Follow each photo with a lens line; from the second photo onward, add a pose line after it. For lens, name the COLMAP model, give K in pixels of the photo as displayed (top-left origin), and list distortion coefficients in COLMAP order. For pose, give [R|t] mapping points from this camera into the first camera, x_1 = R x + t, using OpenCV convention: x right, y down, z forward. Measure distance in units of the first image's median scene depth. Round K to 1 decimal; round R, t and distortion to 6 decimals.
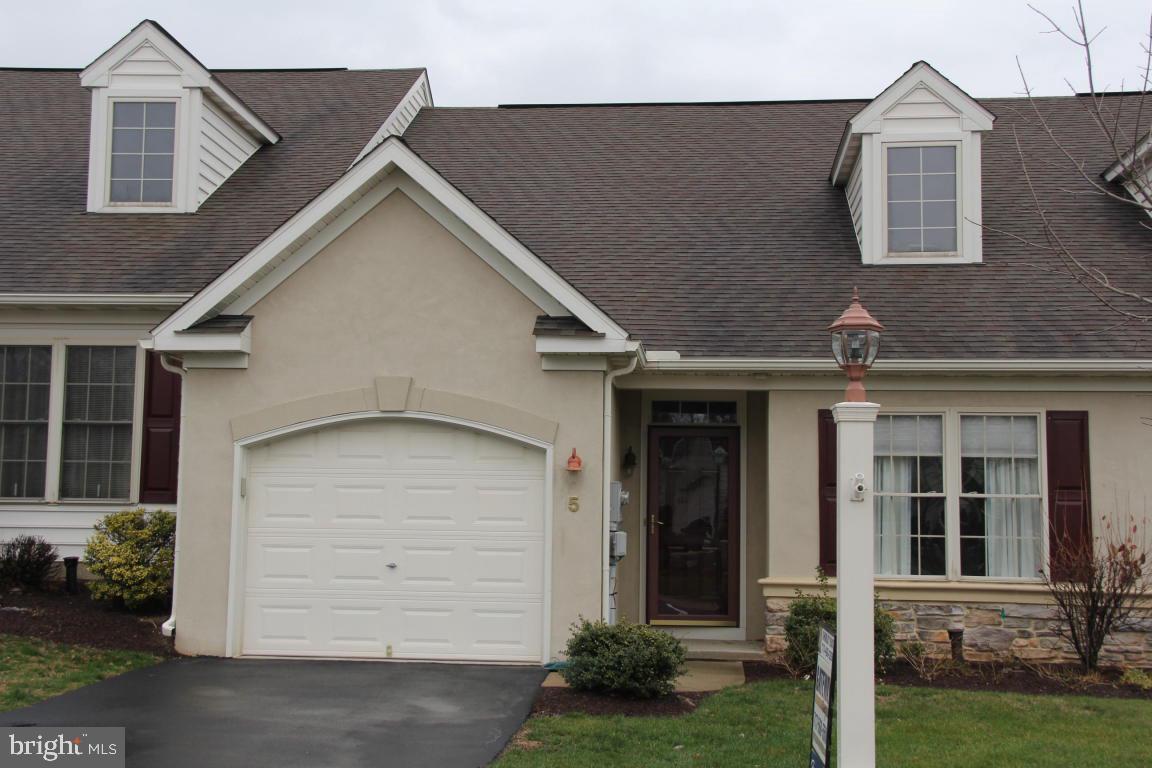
lens RADIAL K [[1480.9, 0, 576.0], [0, 1480.9, 384.0], [0, 0, 1]] dist [0.018819, 0.544615]
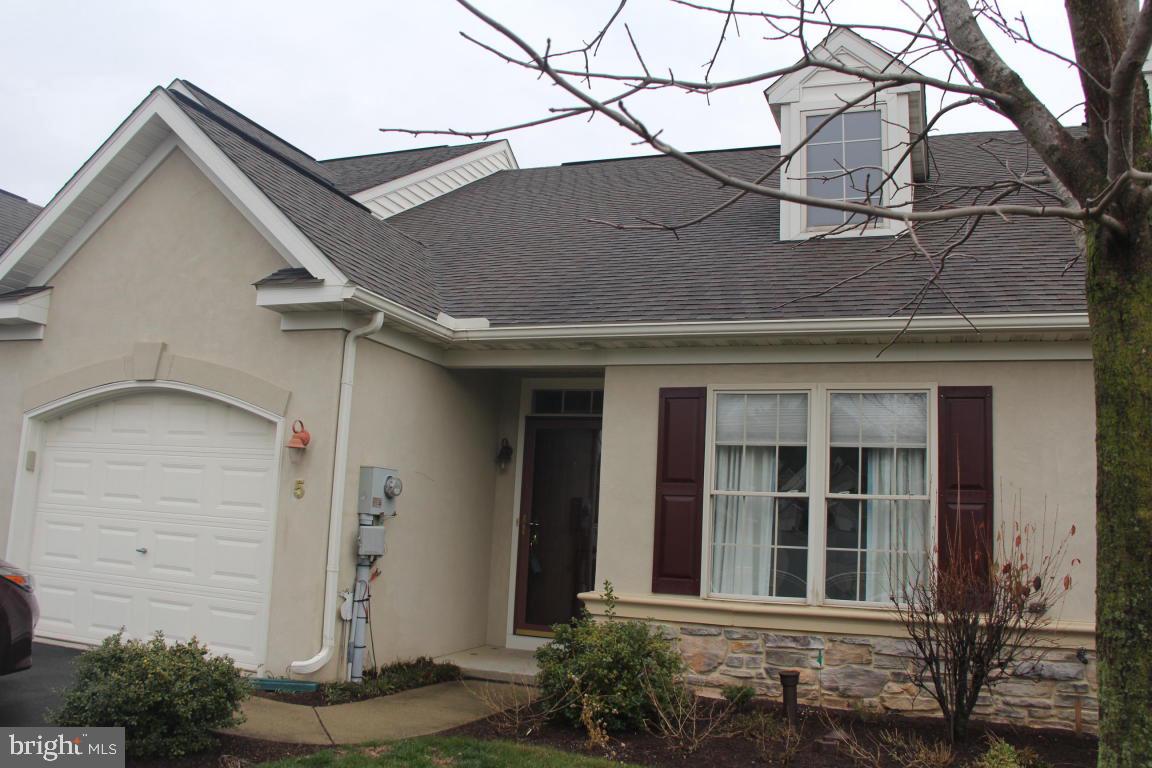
lens RADIAL K [[969.7, 0, 576.0], [0, 969.7, 384.0], [0, 0, 1]] dist [-0.189857, 0.162202]
pose [[0.962585, -0.004383, -0.270946, 0.270165], [-0.012446, 0.998099, -0.060364, 0.048979], [0.270696, 0.061477, 0.960700, 0.486610]]
